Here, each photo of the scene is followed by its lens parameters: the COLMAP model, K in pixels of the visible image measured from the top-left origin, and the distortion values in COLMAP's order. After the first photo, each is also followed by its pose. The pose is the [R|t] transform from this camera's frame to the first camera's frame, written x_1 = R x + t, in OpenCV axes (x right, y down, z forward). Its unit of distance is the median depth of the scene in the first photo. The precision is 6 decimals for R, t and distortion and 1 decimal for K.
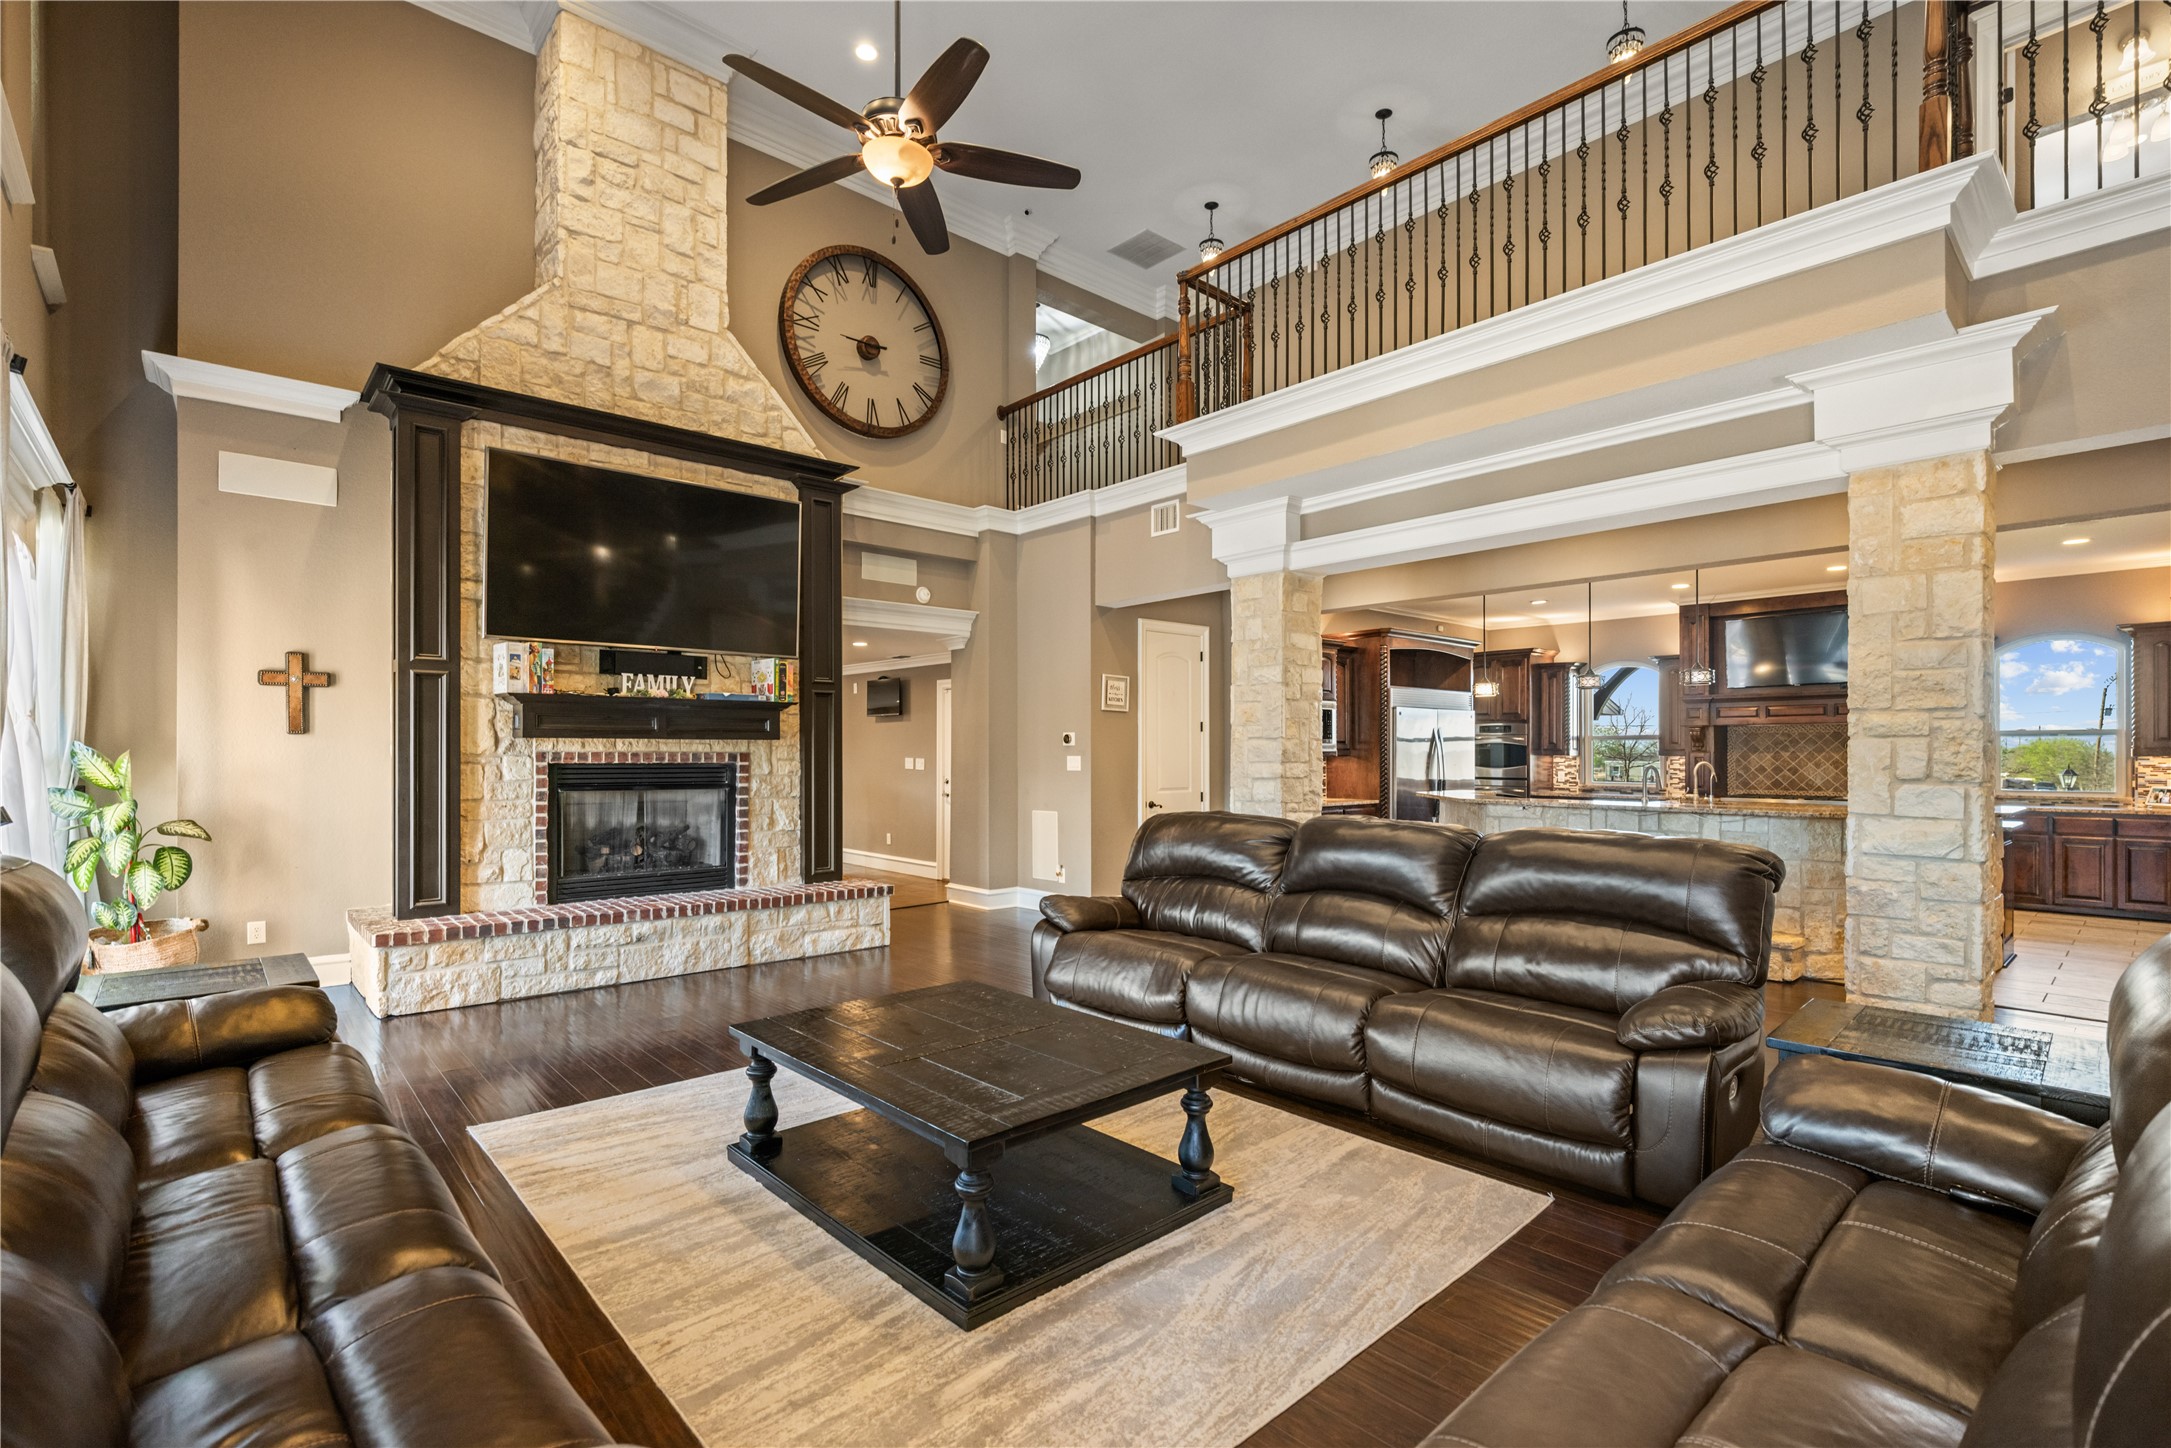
lens RADIAL K [[982.5, 0, 1085.3], [0, 982.5, 756.3], [0, 0, 1]] dist [-0.003826, -0.000138]
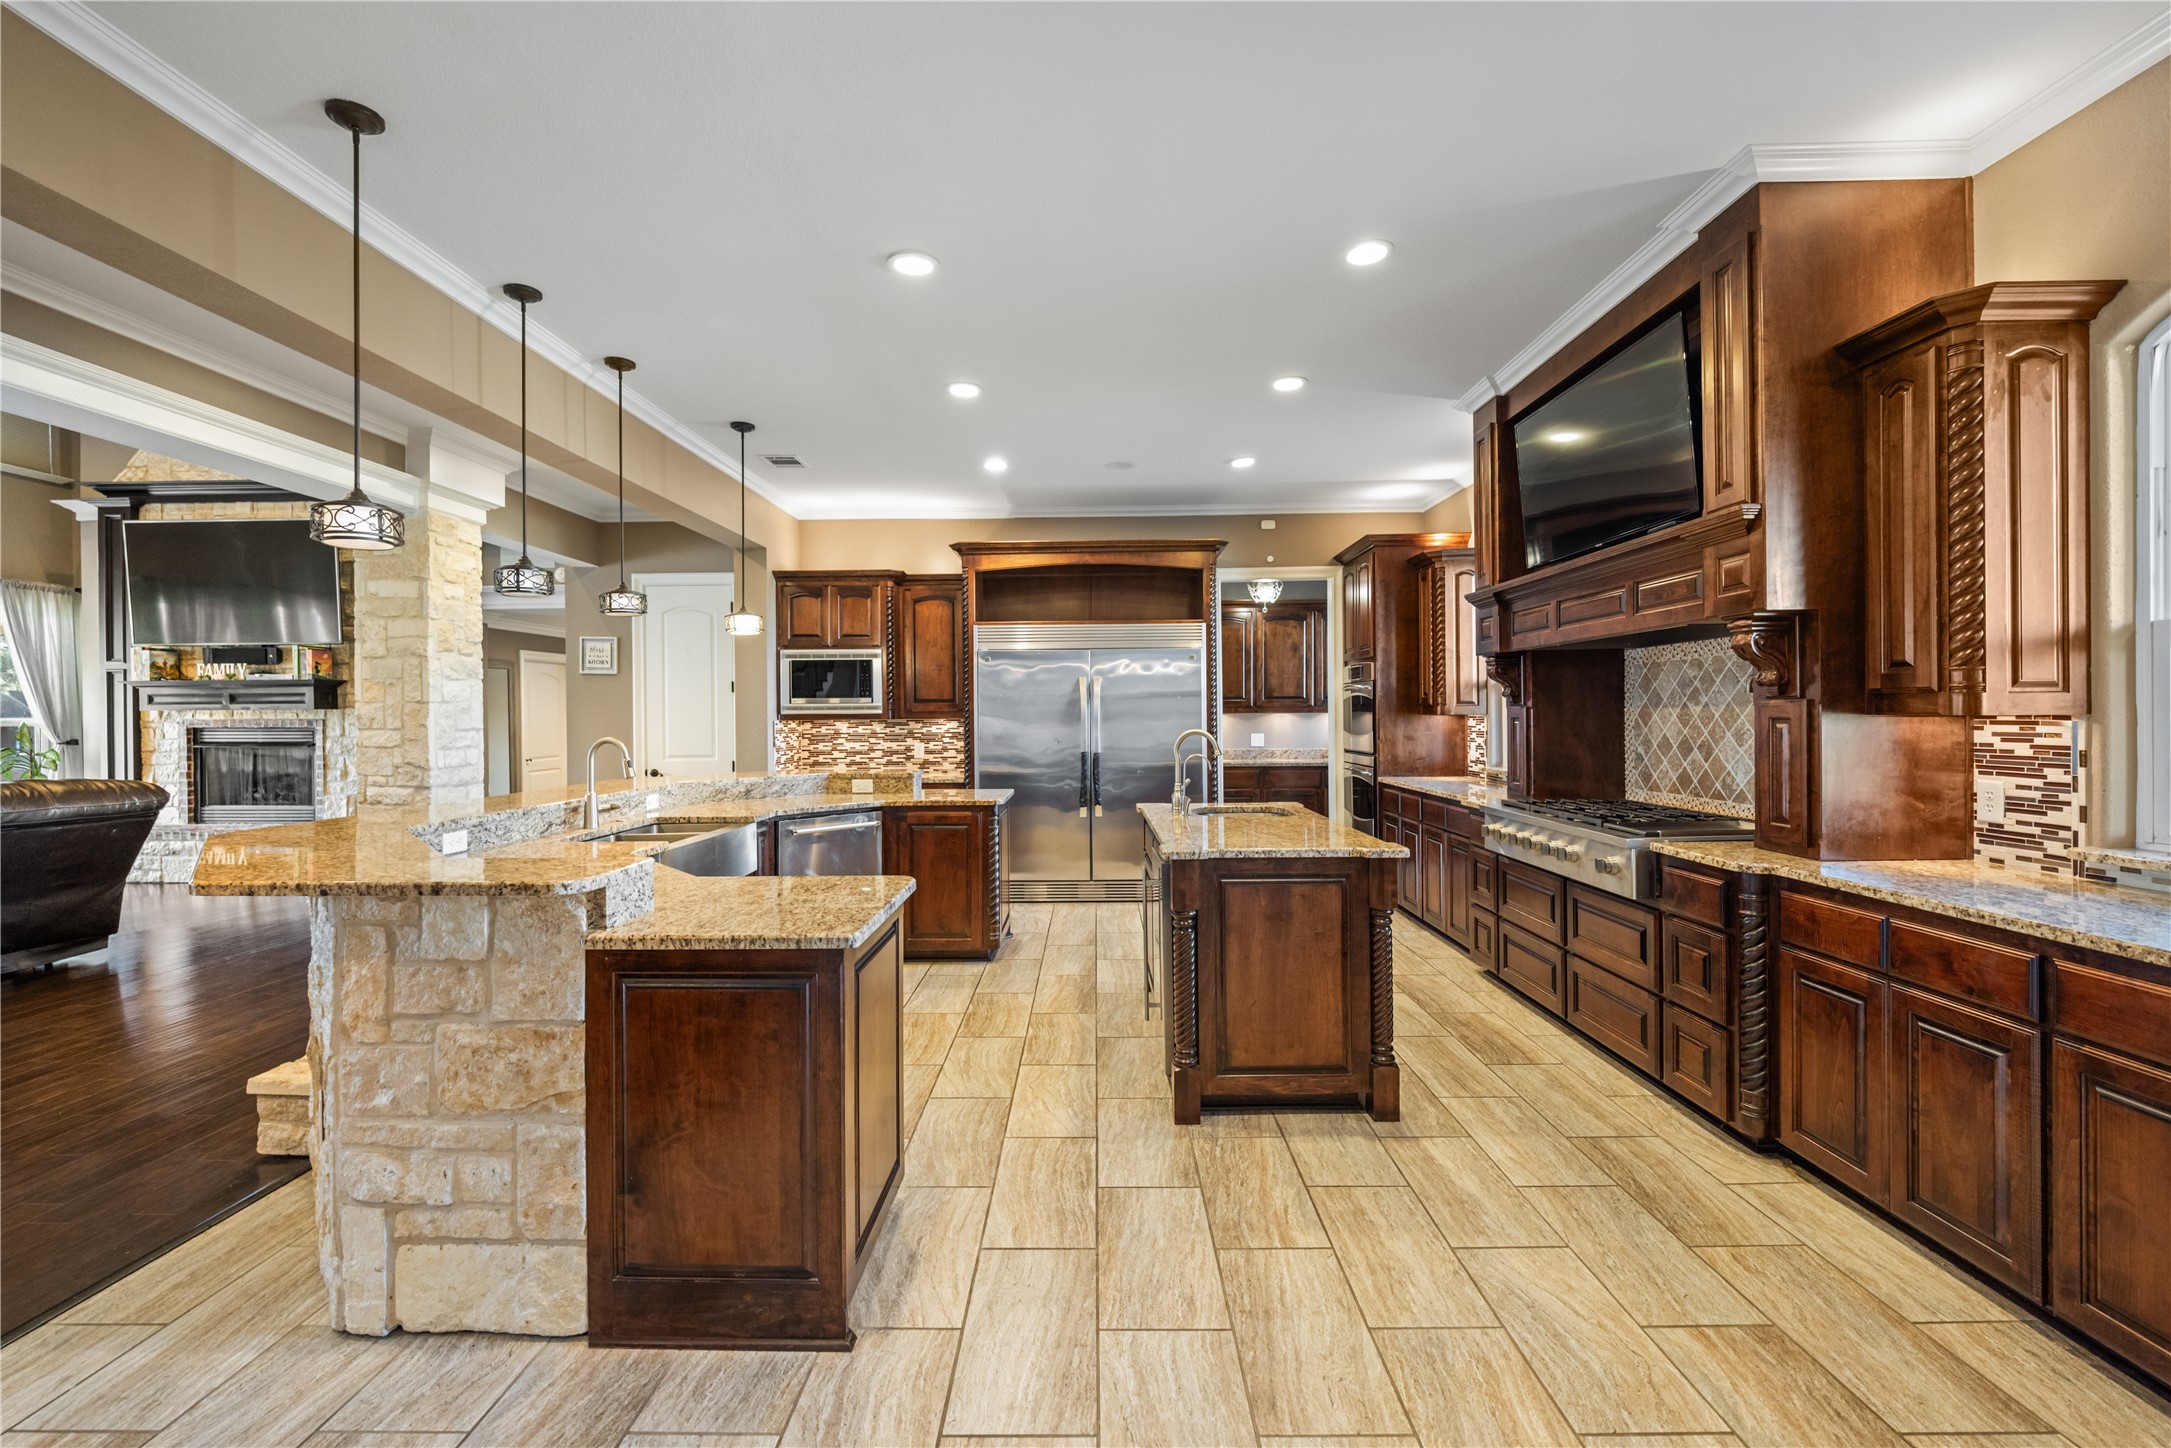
lens RADIAL K [[897.3, 0, 1085.7], [0, 897.3, 717.5], [0, 0, 1]] dist [-0.016017, 0.006261]
pose [[0.729125, -0.004196, -0.684367, 1.286559], [0.005834, 0.999983, 0.000084, -0.000891], [0.684355, -0.004054, 0.729137, 0.894198]]
